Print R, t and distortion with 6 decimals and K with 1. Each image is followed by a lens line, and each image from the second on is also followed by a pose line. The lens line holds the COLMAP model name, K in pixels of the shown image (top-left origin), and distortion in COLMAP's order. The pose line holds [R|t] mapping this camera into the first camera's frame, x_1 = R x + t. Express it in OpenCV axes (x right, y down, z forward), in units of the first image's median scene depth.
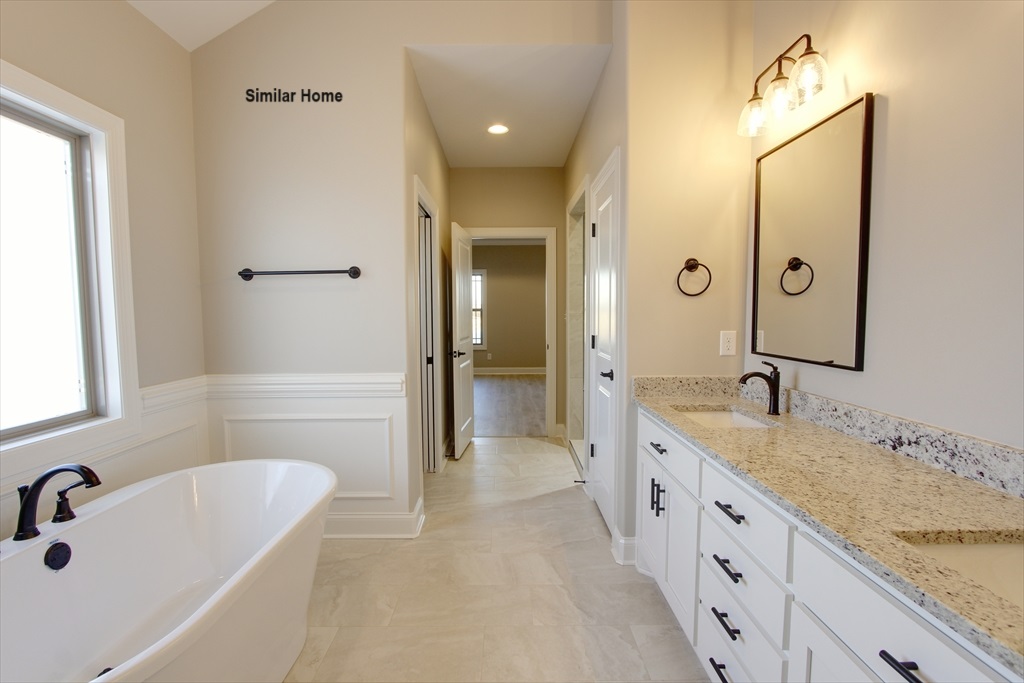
lens RADIAL K [[480.0, 0, 509.9], [0, 480.0, 340.9], [0, 0, 1]] dist [-0.017705, 0.000349]
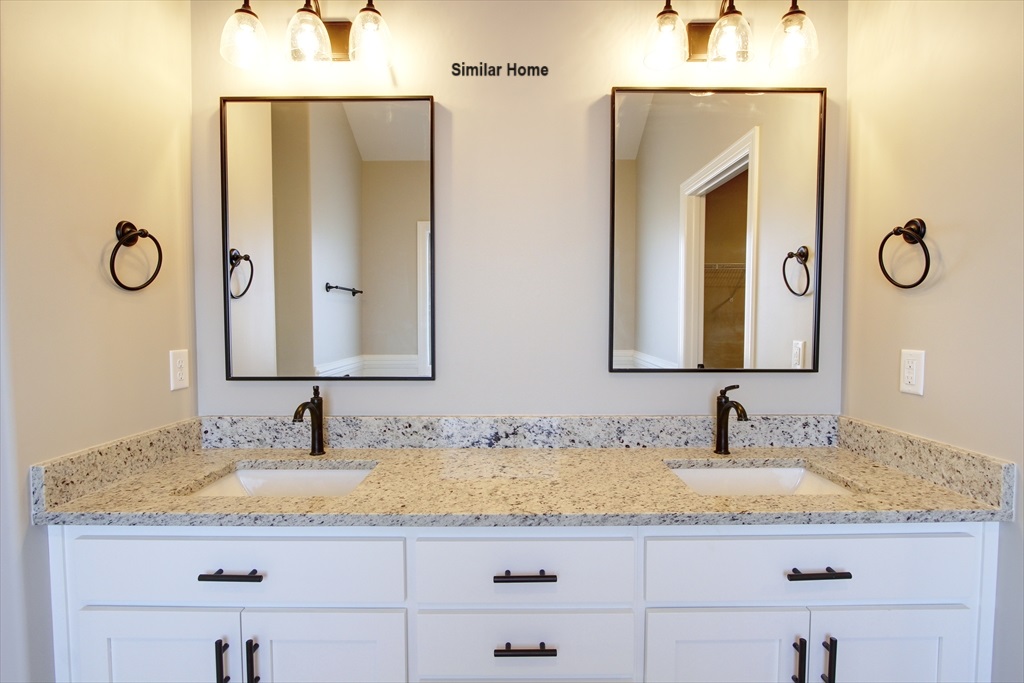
lens RADIAL K [[480.0, 0, 509.9], [0, 480.0, 340.9], [0, 0, 1]] dist [-0.017705, 0.000349]
pose [[0.006451, -0.033532, 0.999417, -0.244374], [0.061068, 0.997585, 0.033076, -0.039284], [-0.998113, 0.060819, 0.008483, 0.826766]]
